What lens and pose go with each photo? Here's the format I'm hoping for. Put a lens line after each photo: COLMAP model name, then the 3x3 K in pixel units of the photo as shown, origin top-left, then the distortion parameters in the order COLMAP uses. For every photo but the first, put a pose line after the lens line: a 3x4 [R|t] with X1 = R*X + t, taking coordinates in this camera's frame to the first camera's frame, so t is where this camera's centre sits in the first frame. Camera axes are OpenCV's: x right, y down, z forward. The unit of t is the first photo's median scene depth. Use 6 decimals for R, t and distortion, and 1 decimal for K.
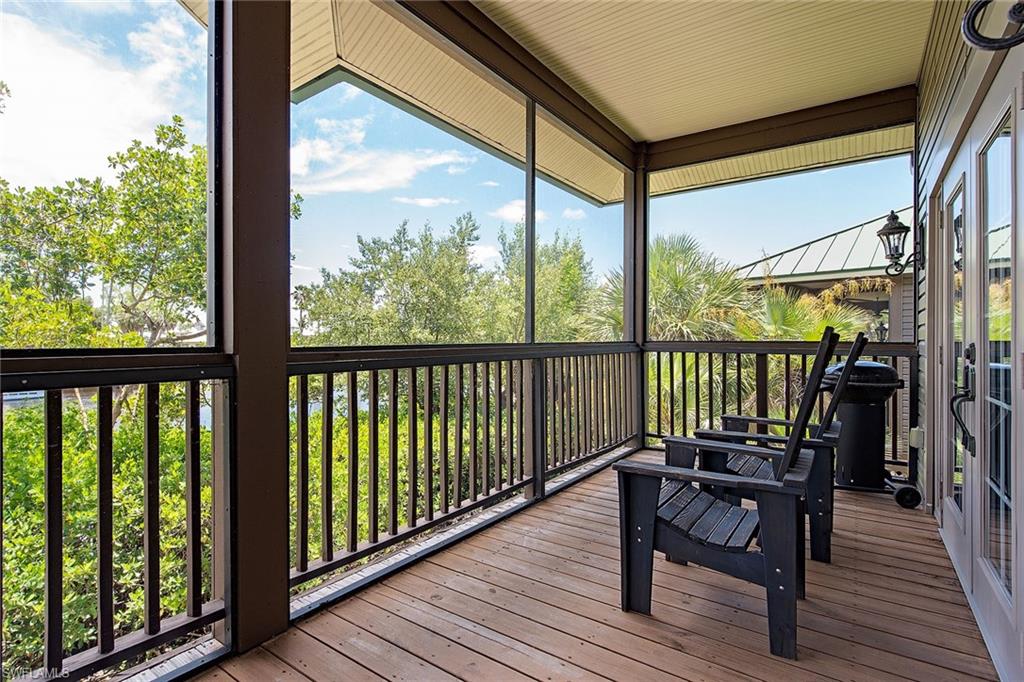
lens RADIAL K [[498.7, 0, 510.1], [0, 498.7, 338.0], [0, 0, 1]] dist [-0.000360, -0.000006]
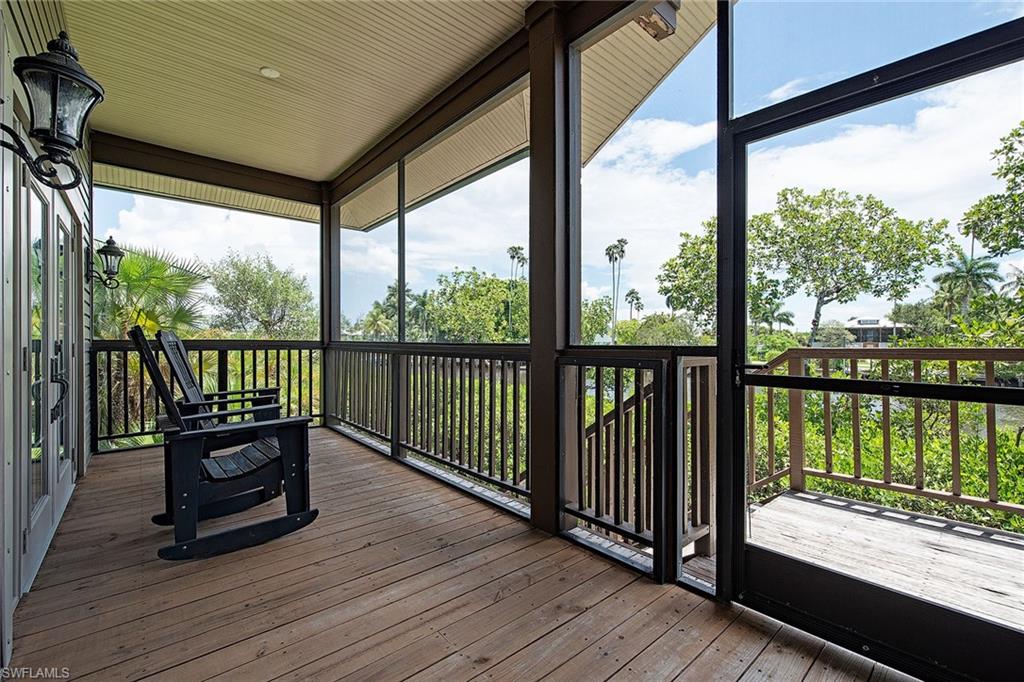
lens RADIAL K [[435.9, 0, 510.5], [0, 435.9, 342.8], [0, 0, 1]] dist [-0.000137, -0.000002]
pose [[-0.240224, 0.009078, -0.970675, 1.129055], [0.001658, 0.999959, 0.008941, 0.001733], [0.970716, 0.000539, -0.240229, 1.595626]]
